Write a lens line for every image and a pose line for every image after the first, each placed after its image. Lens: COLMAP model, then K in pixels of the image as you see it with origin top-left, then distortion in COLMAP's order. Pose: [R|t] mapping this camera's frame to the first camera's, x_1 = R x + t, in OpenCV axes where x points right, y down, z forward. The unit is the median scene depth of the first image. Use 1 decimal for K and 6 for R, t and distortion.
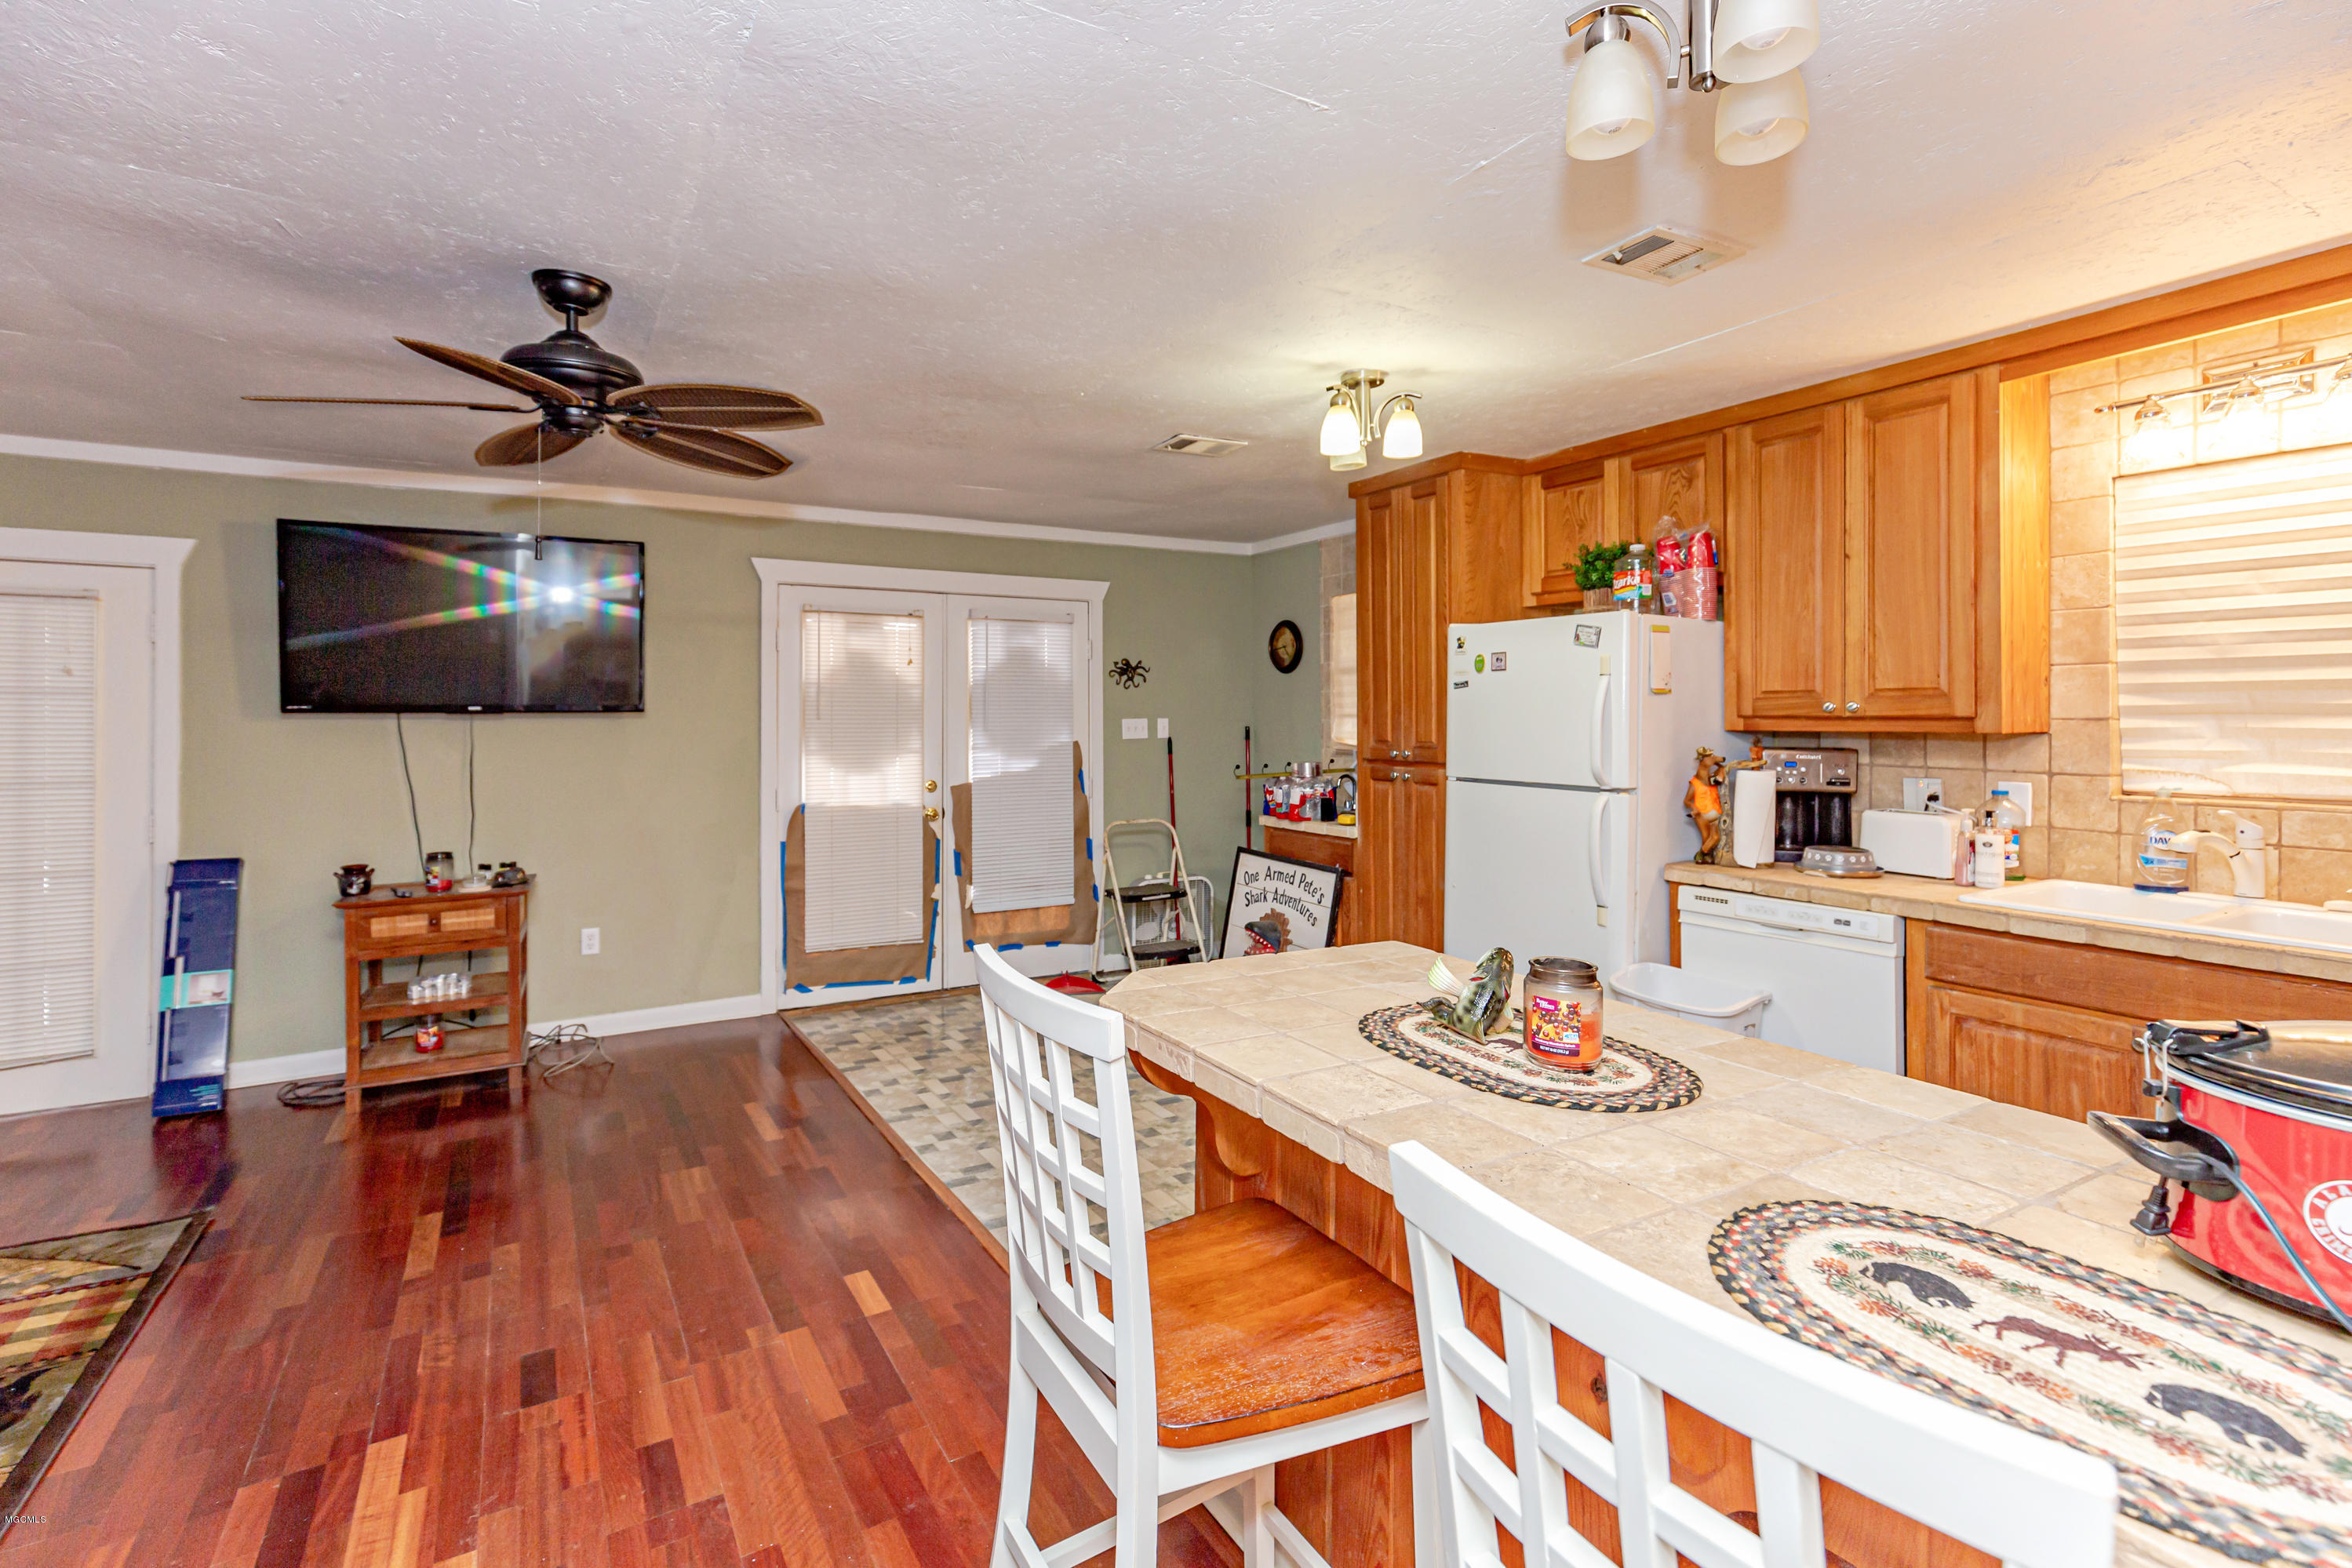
lens RADIAL K [[1068.4, 0, 1110.5], [0, 1068.4, 708.7], [0, 0, 1]] dist [0.000210, -0.000179]
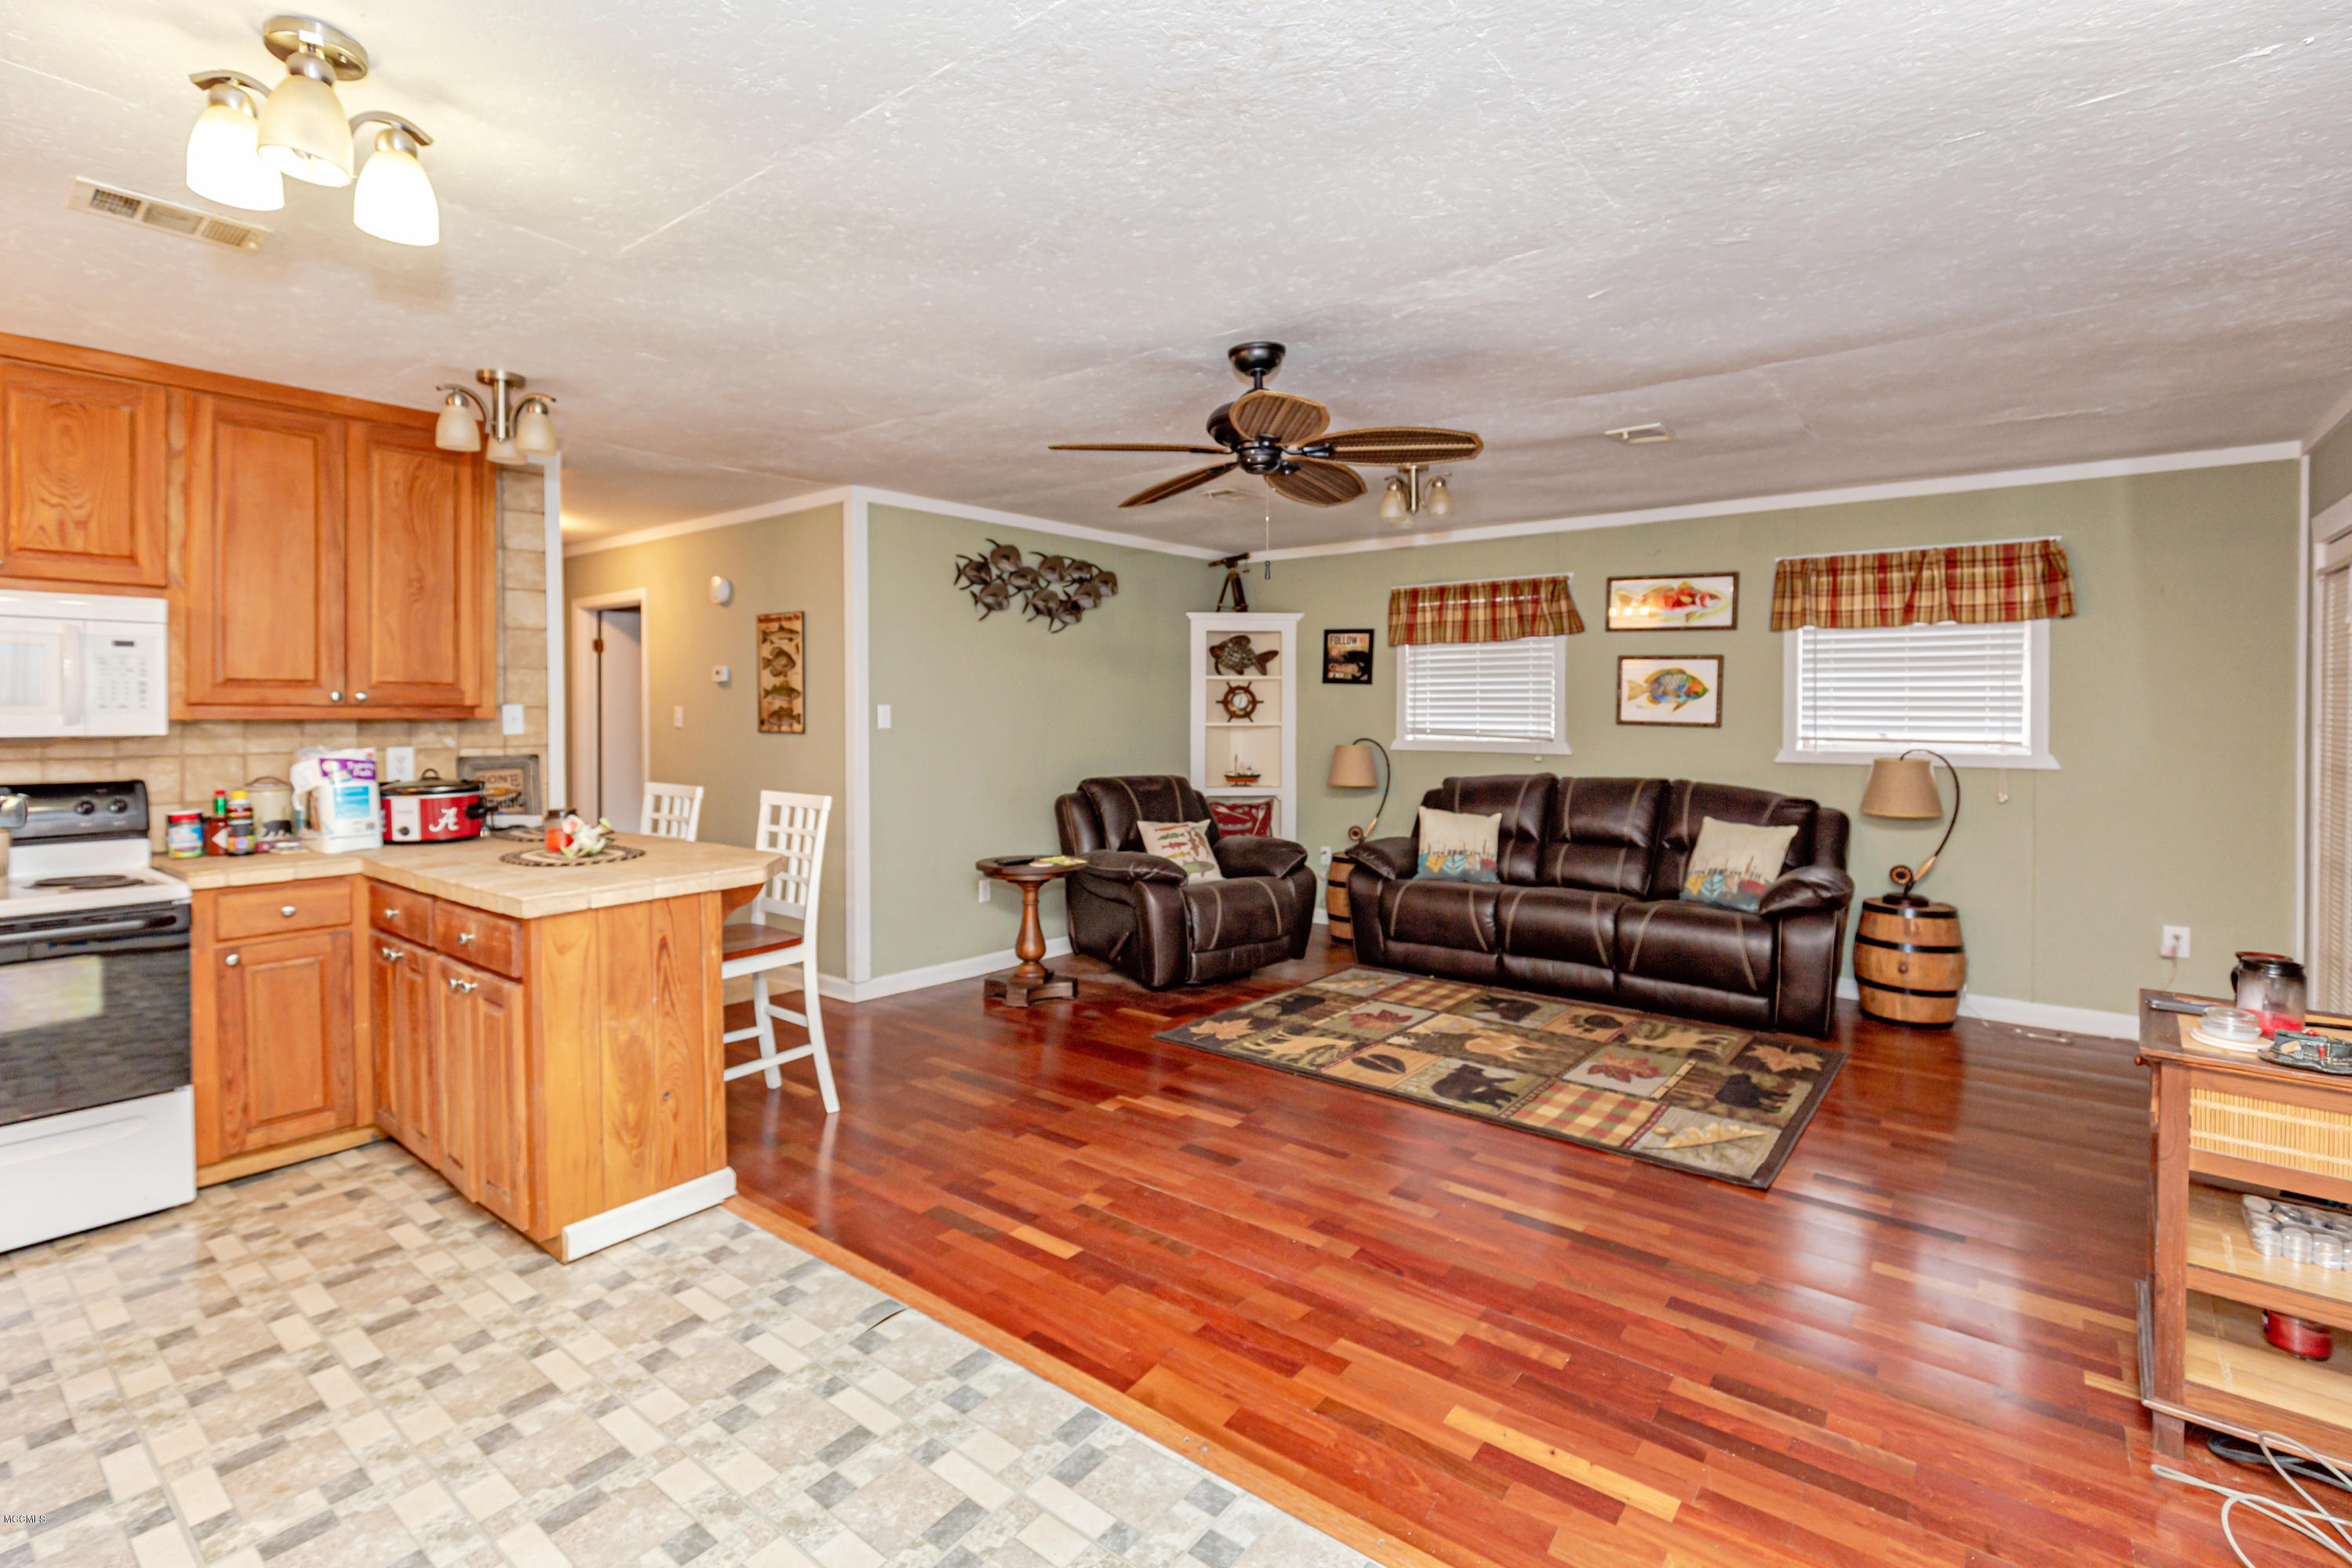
lens RADIAL K [[1079.1, 0, 1188.6], [0, 1079.1, 723.6], [0, 0, 1]] dist [0.000841, -0.000183]
pose [[-0.912822, 0.007589, -0.408287, 0.047397], [0.005684, 0.999967, 0.005877, 0.015433], [0.408317, 0.003044, -0.912835, 1.230949]]
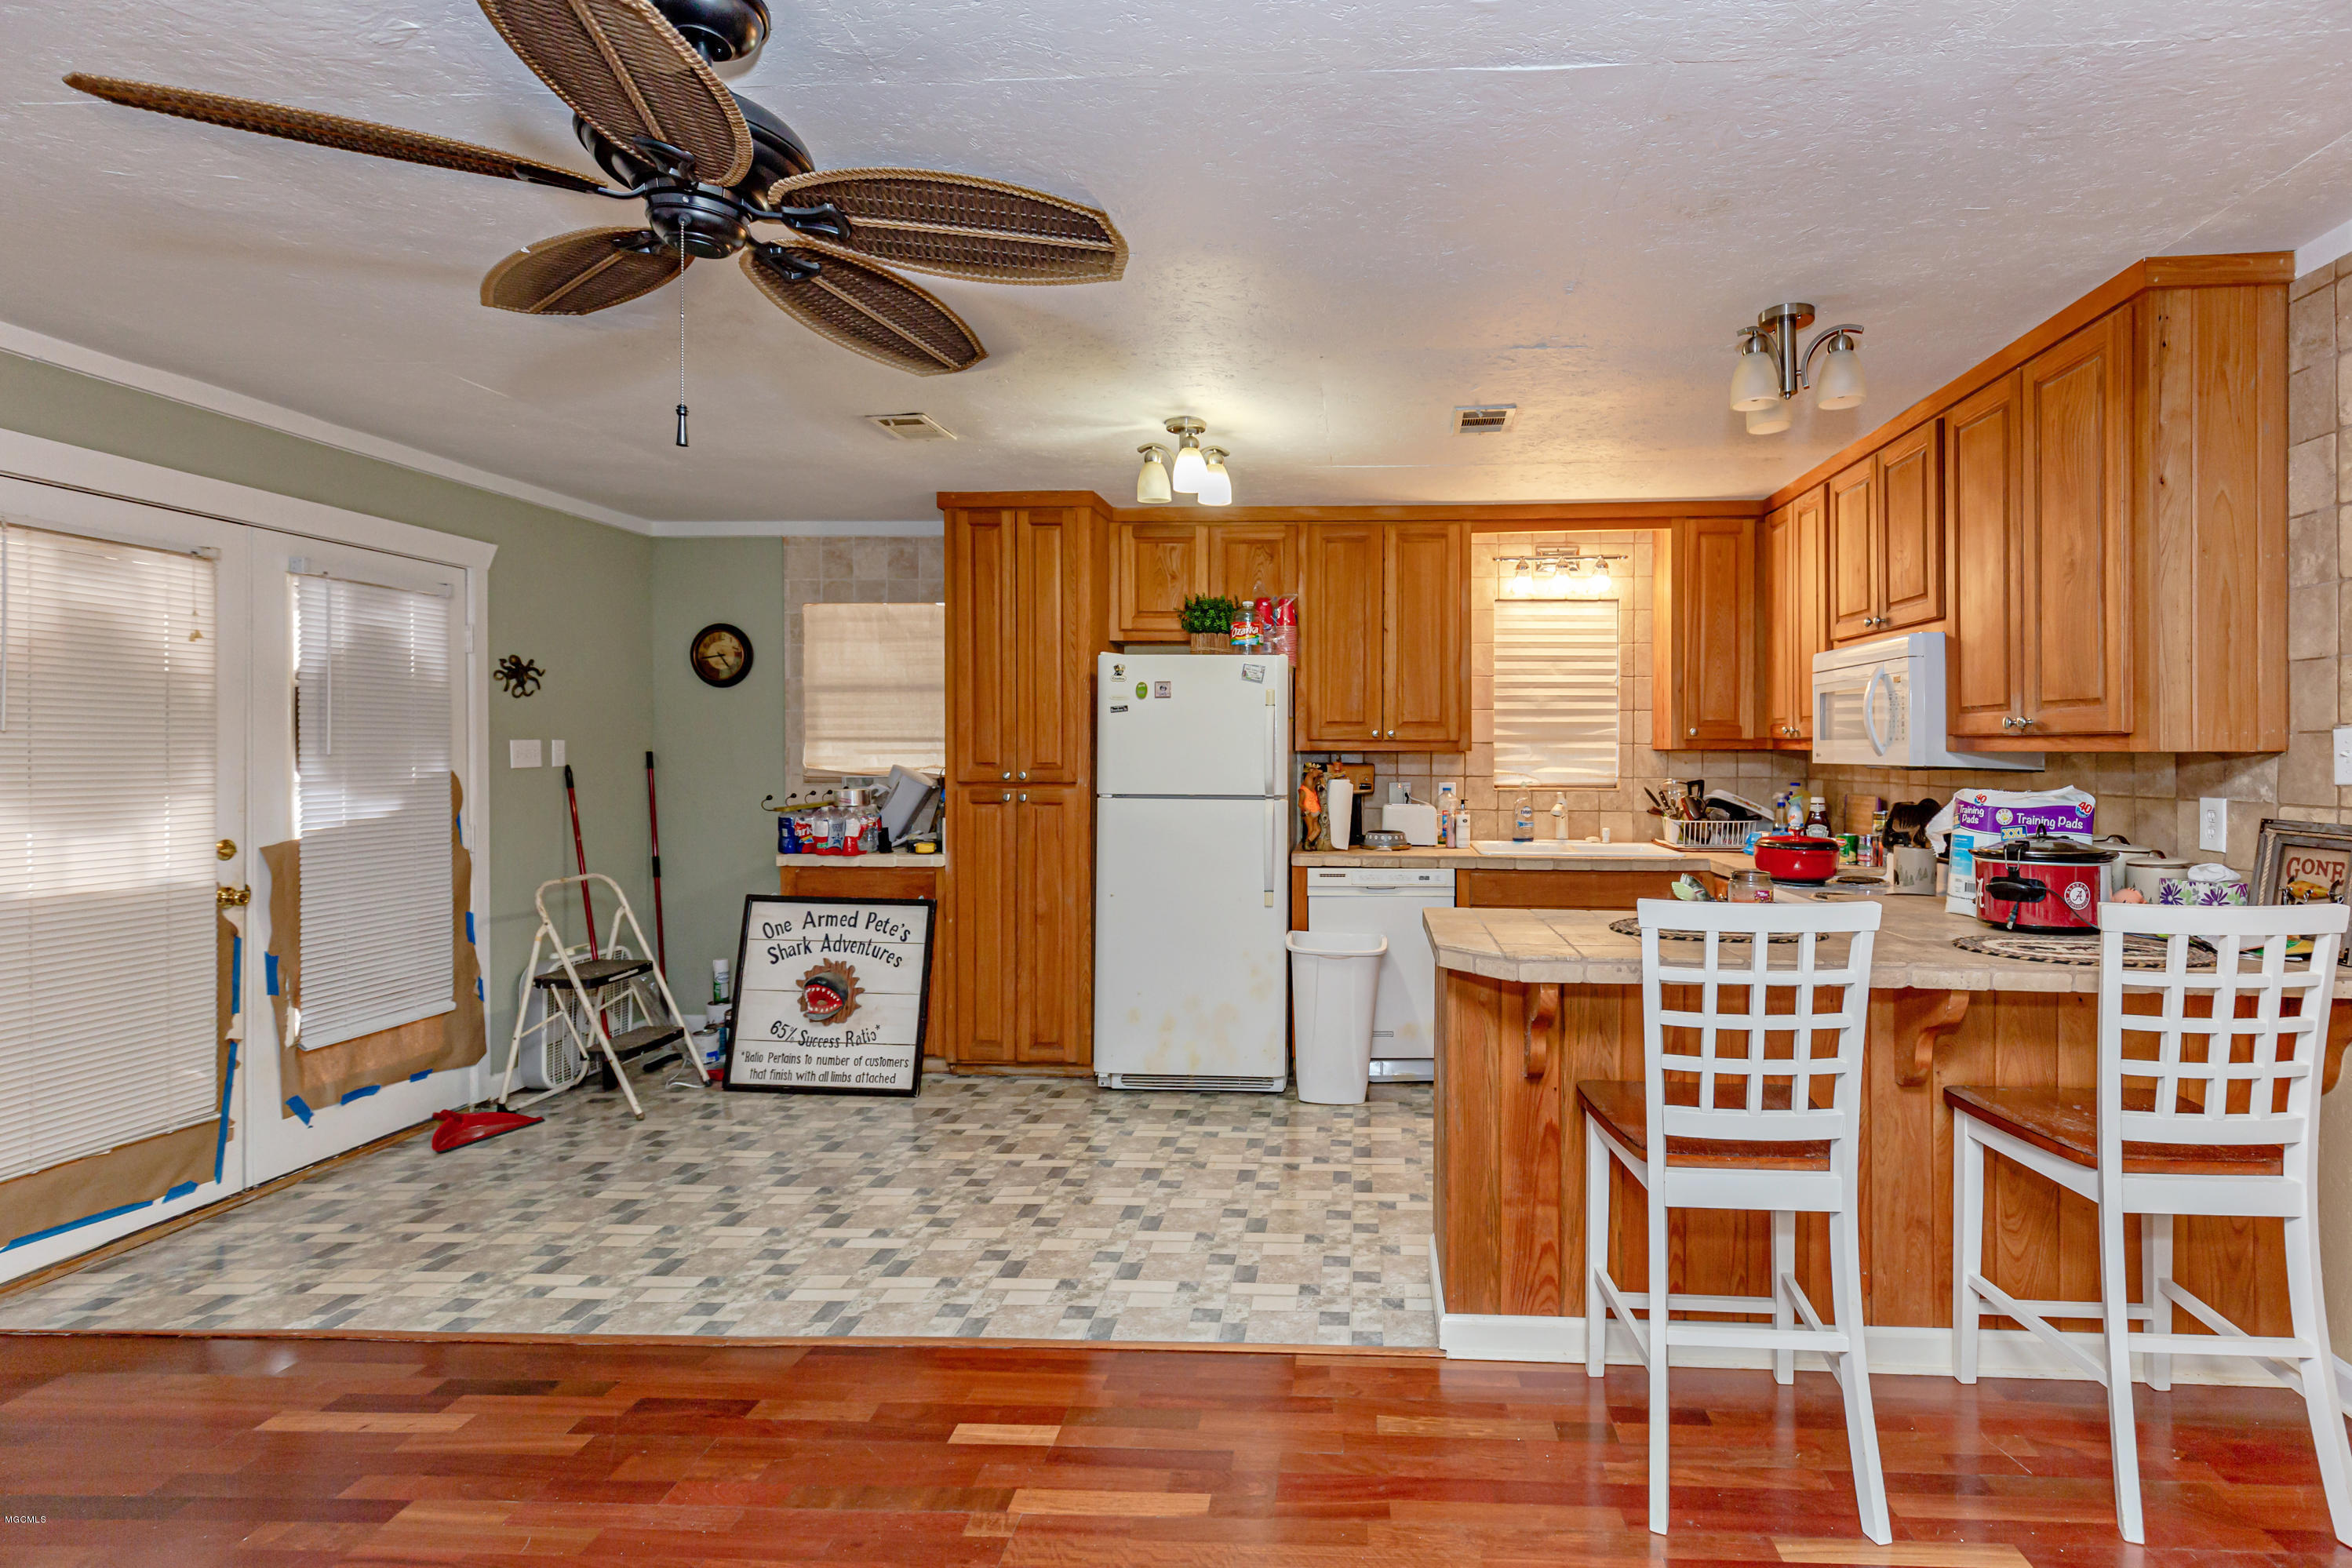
lens RADIAL K [[1129.4, 0, 1319.4], [0, 1129.4, 747.9], [0, 0, 1]] dist [0.001863, -0.000781]
pose [[0.517659, 0.006073, 0.855566, -0.506657], [-0.009512, 0.999954, -0.001343, 0.015424], [-0.855534, -0.007442, 0.517693, 0.215161]]
